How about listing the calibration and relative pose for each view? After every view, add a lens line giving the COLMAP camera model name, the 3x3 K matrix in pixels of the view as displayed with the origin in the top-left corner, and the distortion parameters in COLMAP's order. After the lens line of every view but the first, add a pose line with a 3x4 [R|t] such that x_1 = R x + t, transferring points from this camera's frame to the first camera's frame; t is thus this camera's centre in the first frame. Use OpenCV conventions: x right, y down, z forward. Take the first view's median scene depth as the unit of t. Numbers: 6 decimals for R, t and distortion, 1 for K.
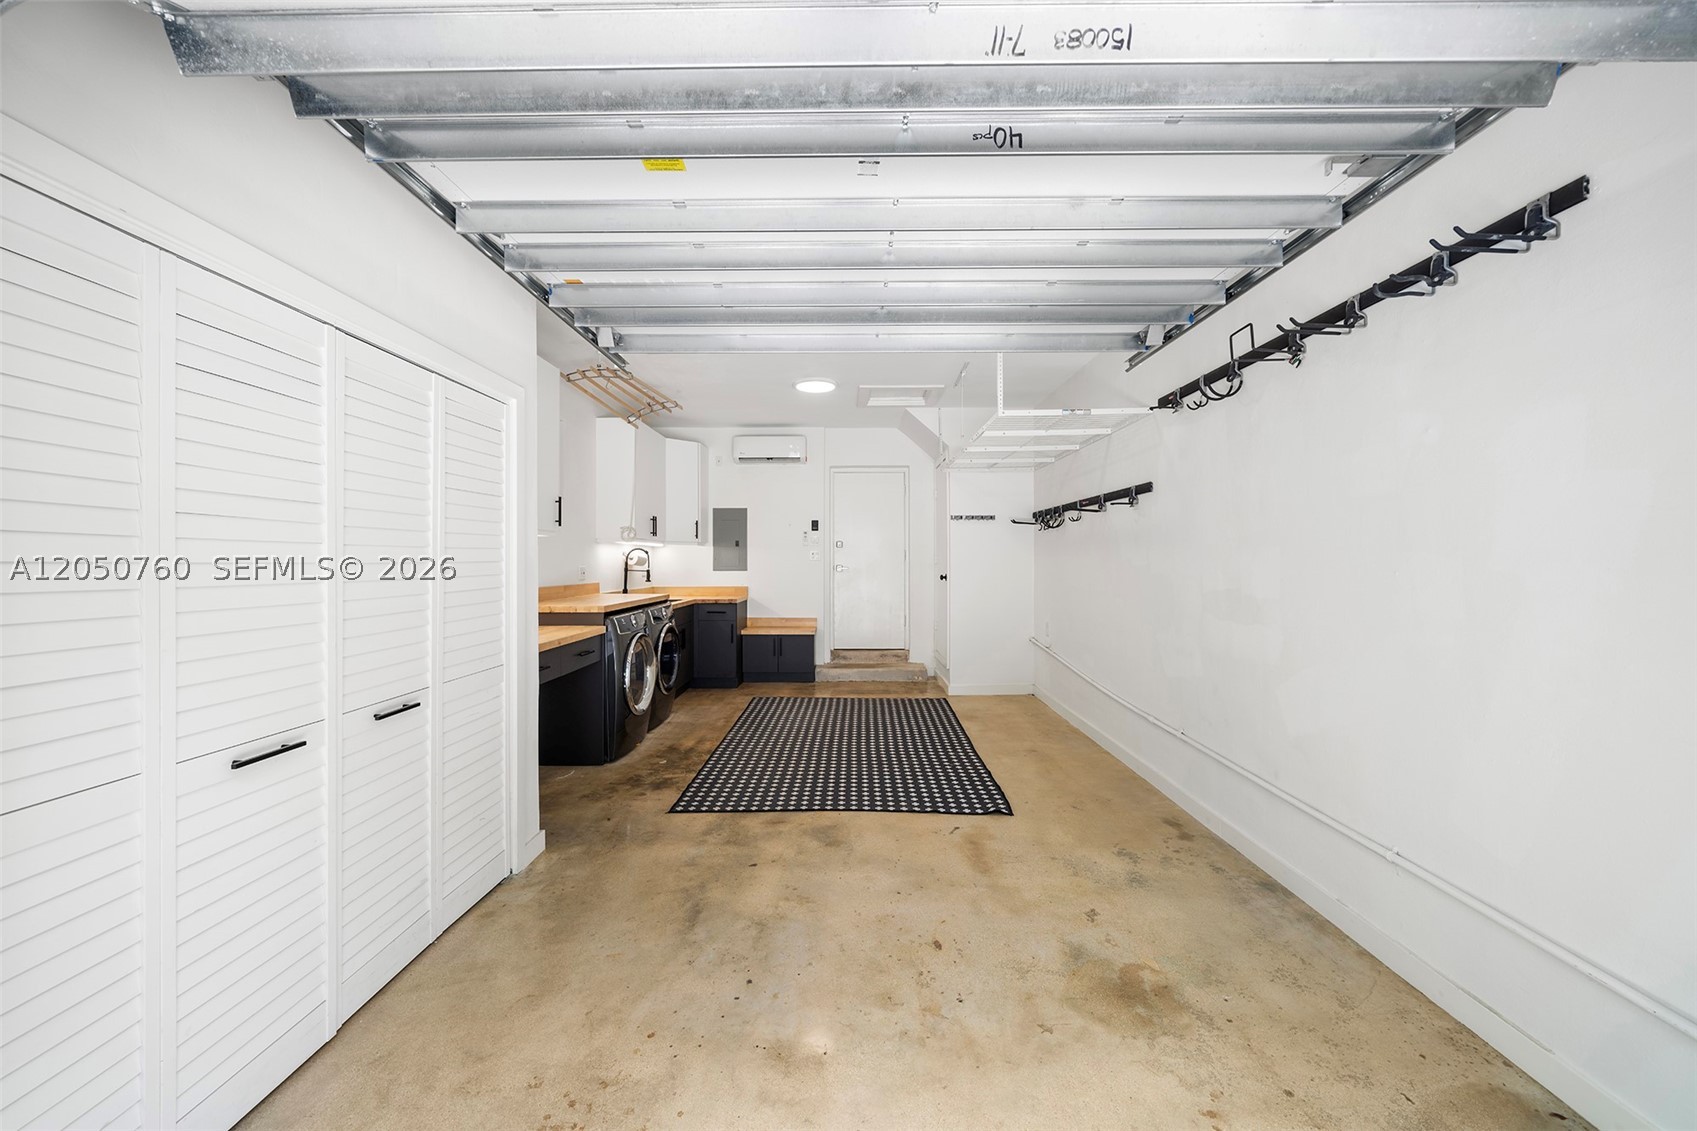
lens RADIAL K [[633.3, 0, 842.9], [0, 633.3, 555.7], [0, 0, 1]] dist [0.000165, 0.000007]
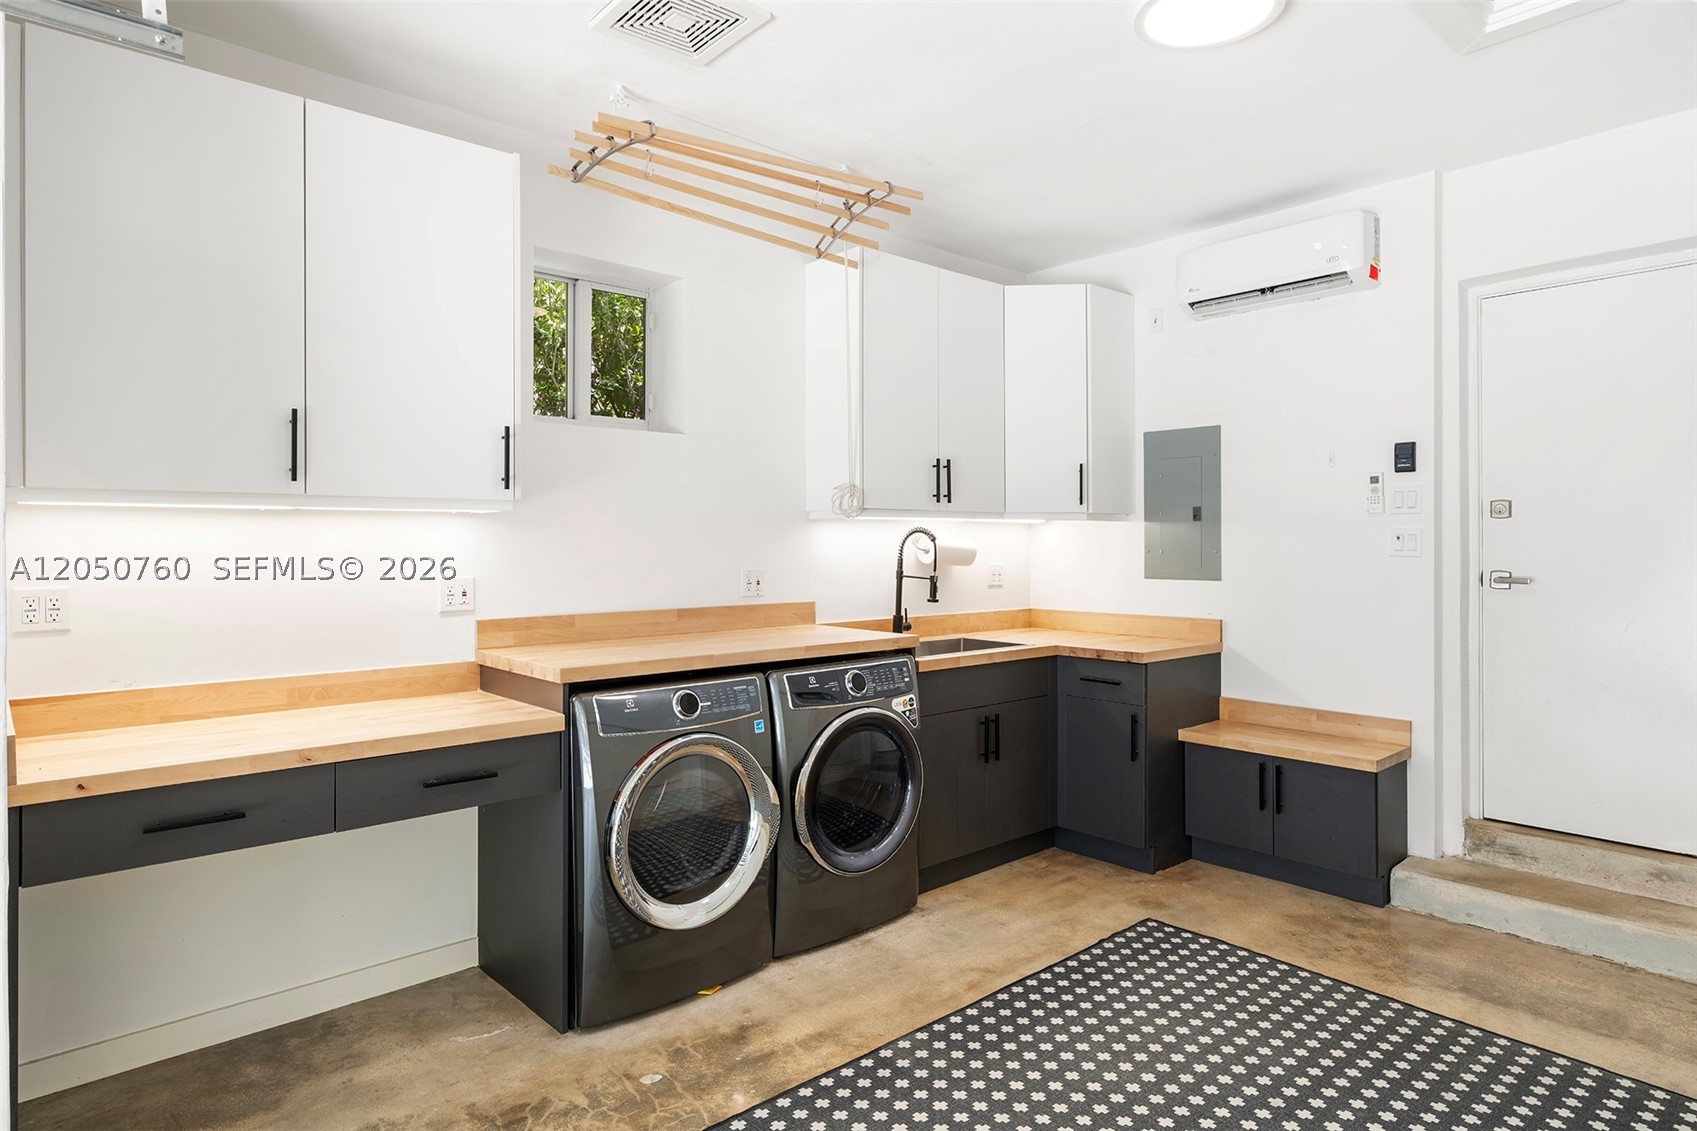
lens RADIAL K [[939.8, 0, 846.6], [0, 939.8, 554.5], [0, 0, 1]] dist [0.000125, -0.000147]
pose [[0.669159, 0.007359, -0.743082, 0.136973], [0.007994, 0.999822, 0.017100, -0.005180], [0.743076, -0.017383, 0.668981, 0.424157]]
